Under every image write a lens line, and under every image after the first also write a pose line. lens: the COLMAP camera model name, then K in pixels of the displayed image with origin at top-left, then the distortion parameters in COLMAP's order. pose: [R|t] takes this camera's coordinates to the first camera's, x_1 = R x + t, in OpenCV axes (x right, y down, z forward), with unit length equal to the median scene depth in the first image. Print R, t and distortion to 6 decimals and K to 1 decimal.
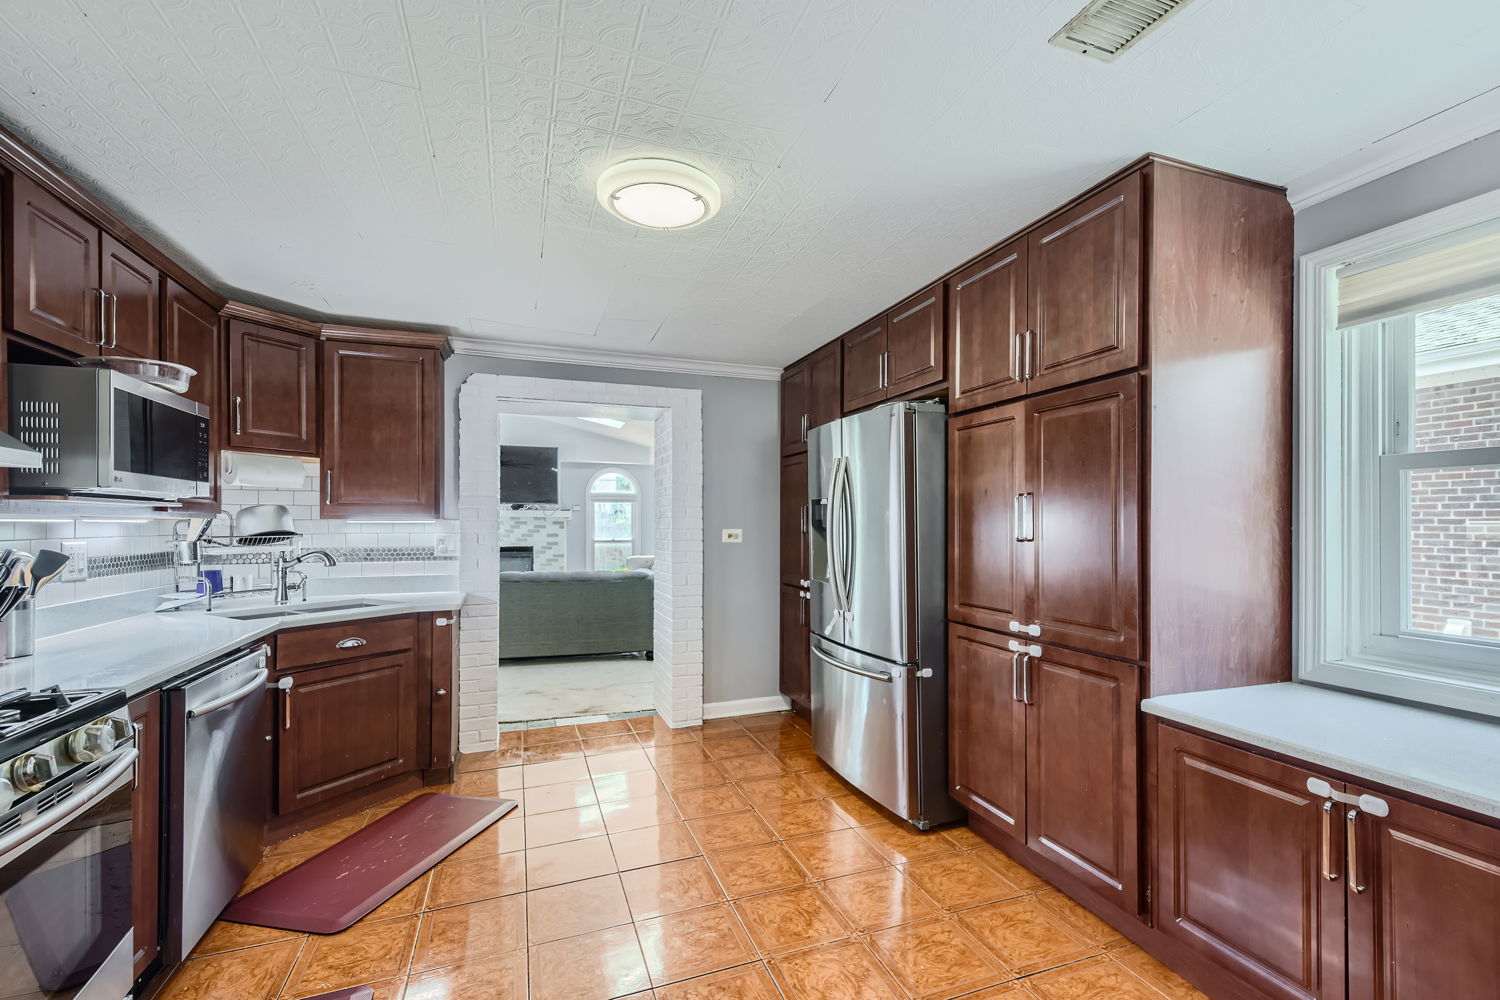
lens RADIAL K [[663.2, 0, 757.5], [0, 663.2, 520.1], [0, 0, 1]] dist [0.027128, -0.006786]
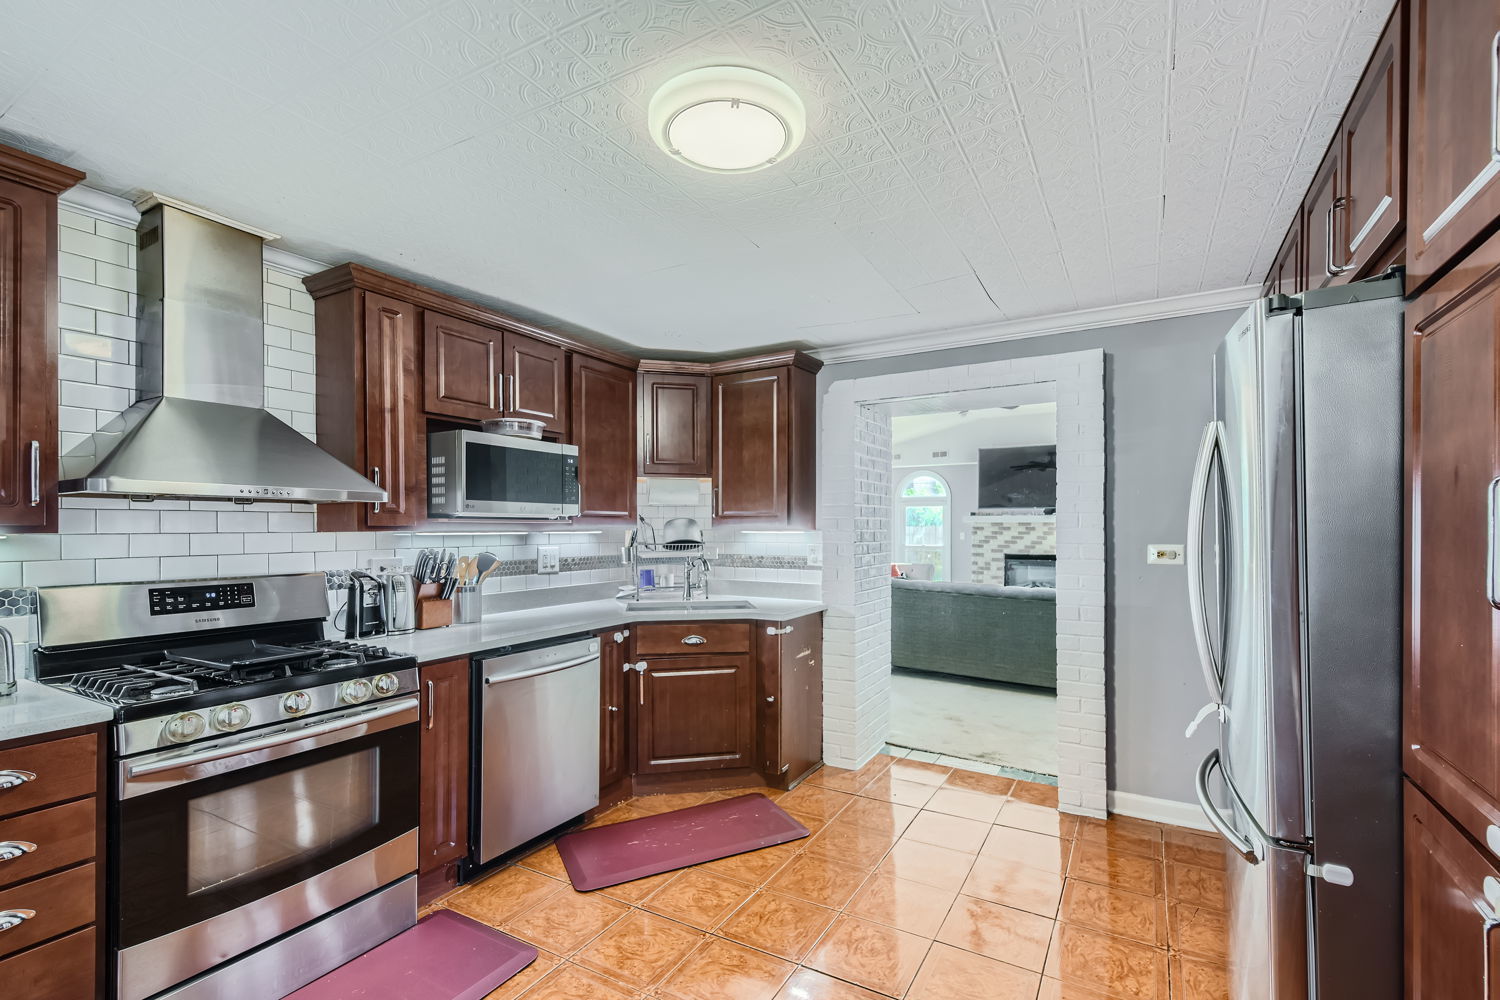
lens RADIAL K [[663.2, 0, 757.4], [0, 663.2, 525.1], [0, 0, 1]] dist [0.027128, -0.006786]
pose [[0.634478, -0.001926, -0.772938, 0.307313], [0.004003, 0.999992, 0.000794, -0.011236], [0.772930, -0.003598, 0.634481, 0.339854]]
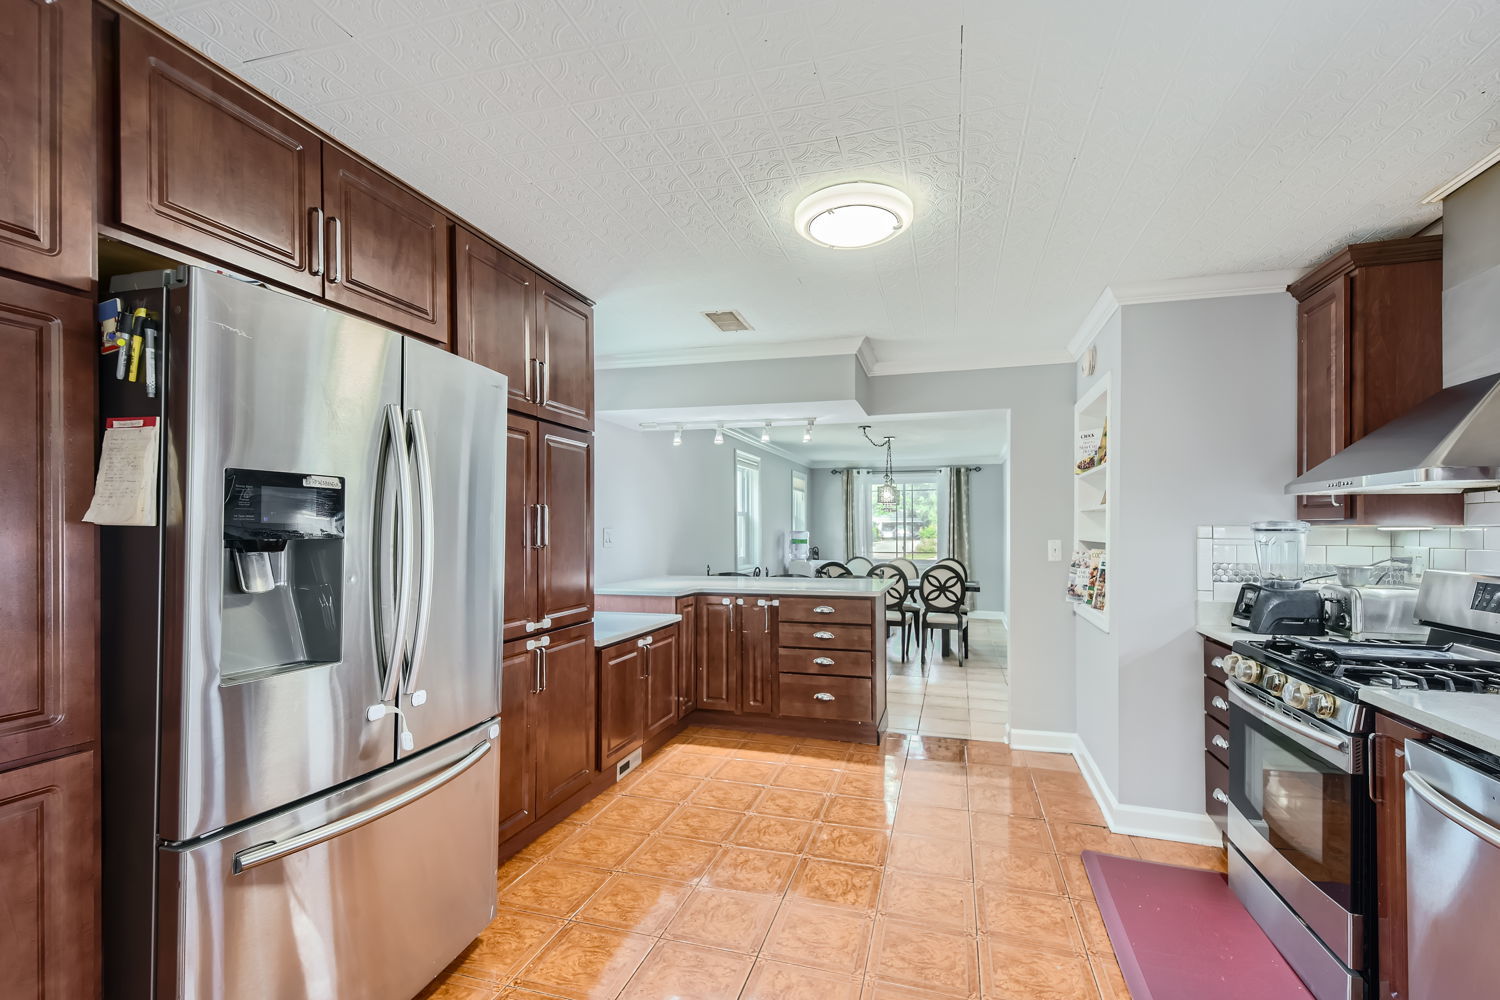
lens RADIAL K [[663.2, 0, 763.4], [0, 663.2, 529.2], [0, 0, 1]] dist [0.027128, -0.006786]
pose [[-0.808608, -0.000038, 0.588348, -0.409617], [-0.003527, 0.999982, -0.004783, 0.004022], [-0.588337, -0.005942, -0.808594, 1.226935]]
